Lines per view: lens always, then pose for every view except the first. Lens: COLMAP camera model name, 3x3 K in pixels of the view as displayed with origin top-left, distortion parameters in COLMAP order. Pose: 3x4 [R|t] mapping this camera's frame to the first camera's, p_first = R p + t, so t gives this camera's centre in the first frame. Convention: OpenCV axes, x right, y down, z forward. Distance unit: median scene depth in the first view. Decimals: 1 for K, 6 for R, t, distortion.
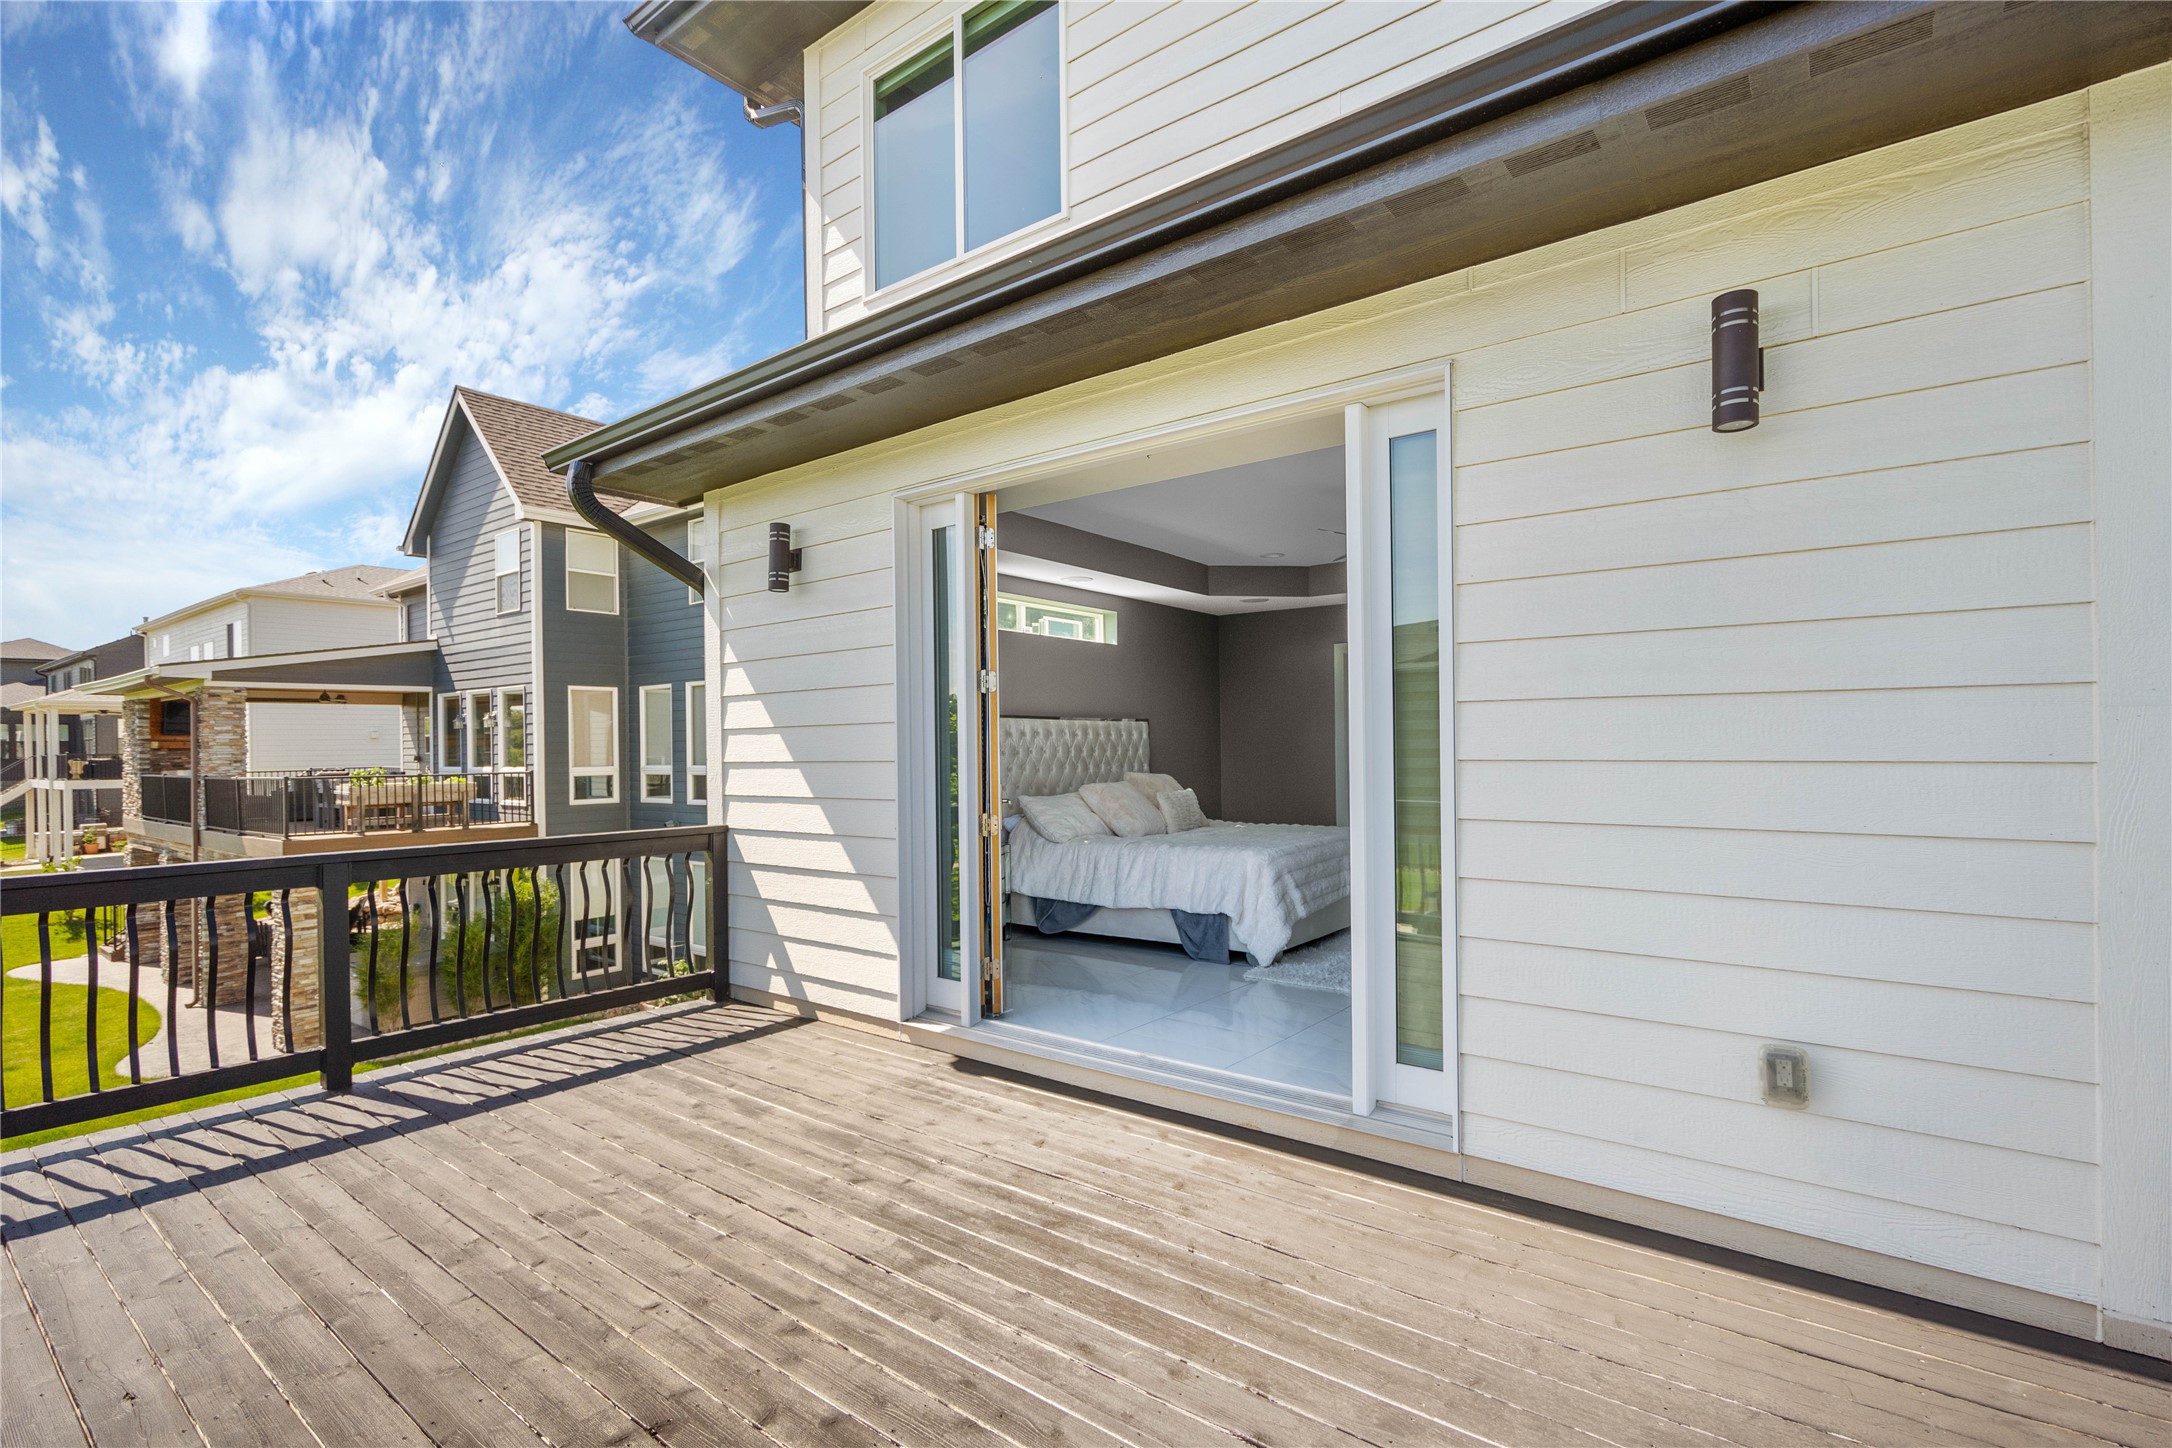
lens RADIAL K [[1009.2, 0, 1084.2], [0, 1009.2, 730.0], [0, 0, 1]] dist [-0.007587, 0.002401]
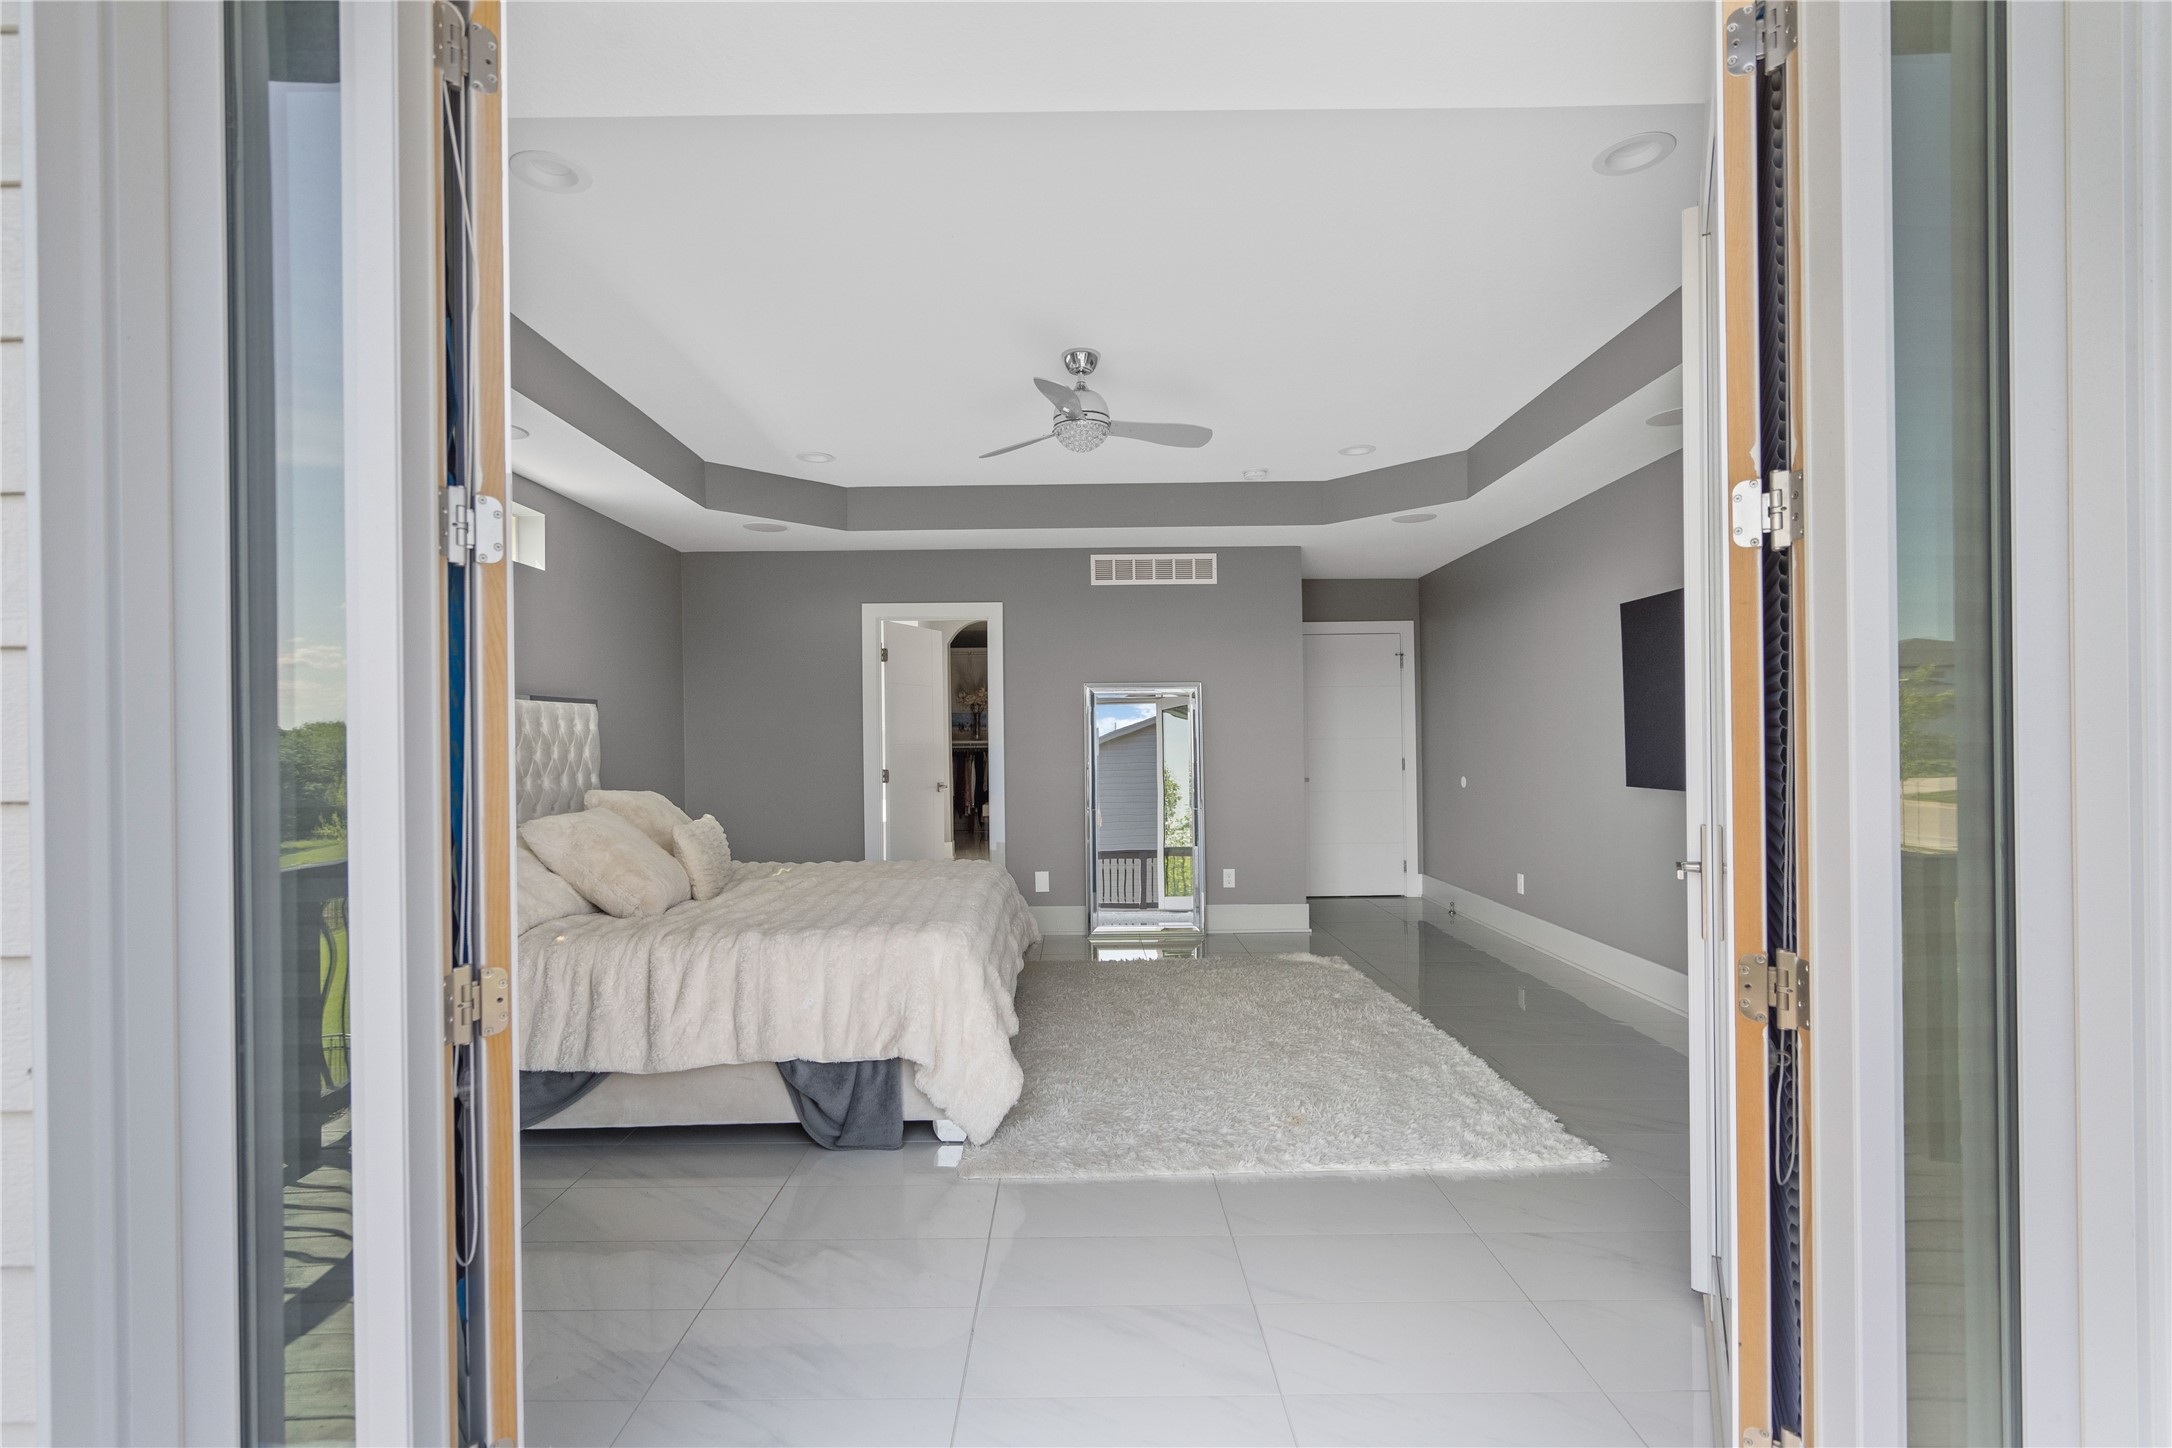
lens RADIAL K [[1009.2, 0, 1095.8], [0, 1009.2, 717.8], [0, 0, 1]] dist [-0.007587, 0.002401]
pose [[0.795904, 0.005918, 0.605394, -0.094406], [-0.000712, 0.999961, -0.008839, 0.007515], [-0.605422, 0.006604, 0.795877, 0.480556]]
